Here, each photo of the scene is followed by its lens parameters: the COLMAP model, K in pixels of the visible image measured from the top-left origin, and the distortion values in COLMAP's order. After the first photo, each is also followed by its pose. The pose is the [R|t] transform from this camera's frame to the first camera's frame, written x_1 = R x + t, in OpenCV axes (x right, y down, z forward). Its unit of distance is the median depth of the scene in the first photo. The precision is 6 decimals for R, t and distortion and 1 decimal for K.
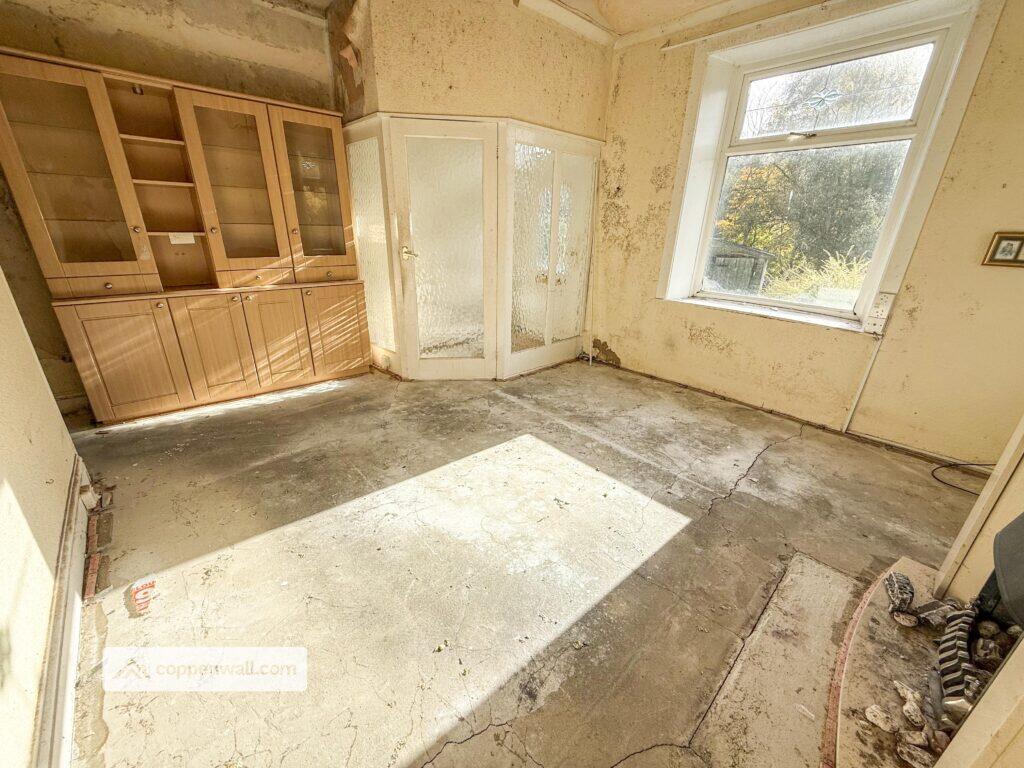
lens RADIAL K [[404.4, 0, 508.7], [0, 404.4, 379.0], [0, 0, 1]] dist [0.000565, 0.000092]
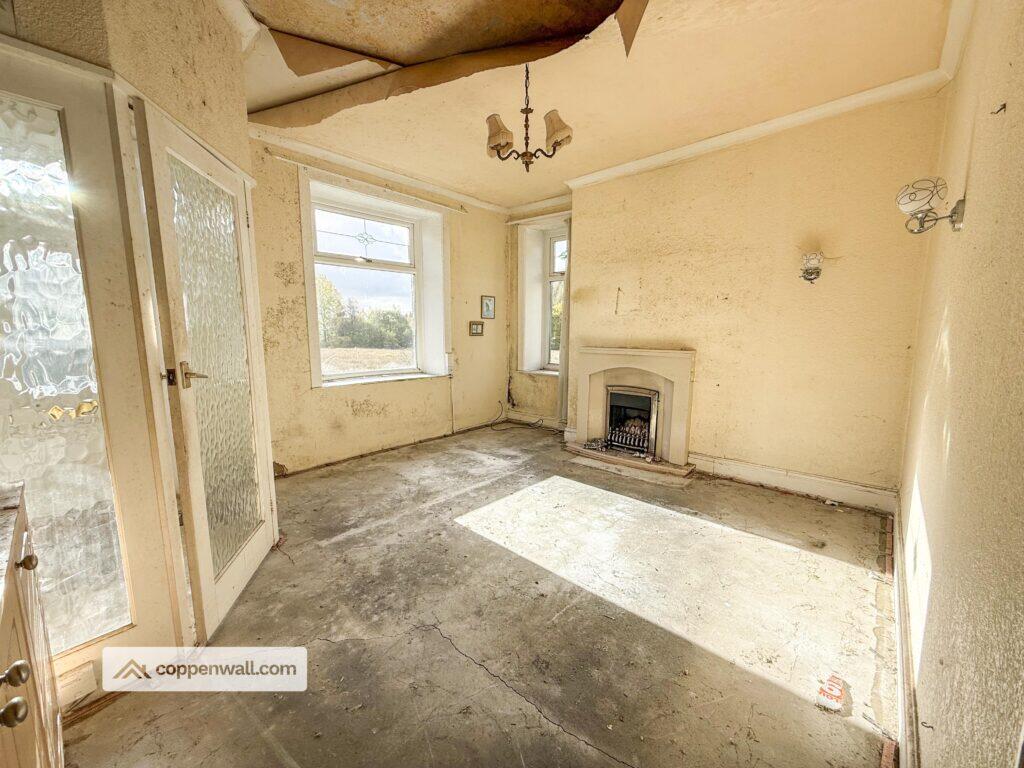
lens RADIAL K [[404.4, 0, 506.3], [0, 404.4, 380.6], [0, 0, 1]] dist [0.000565, 0.000092]
pose [[-0.075739, -0.151658, 0.985527, -0.904107], [0.349949, 0.921455, 0.168693, -0.305192], [-0.933702, 0.357660, -0.016717, 0.796575]]
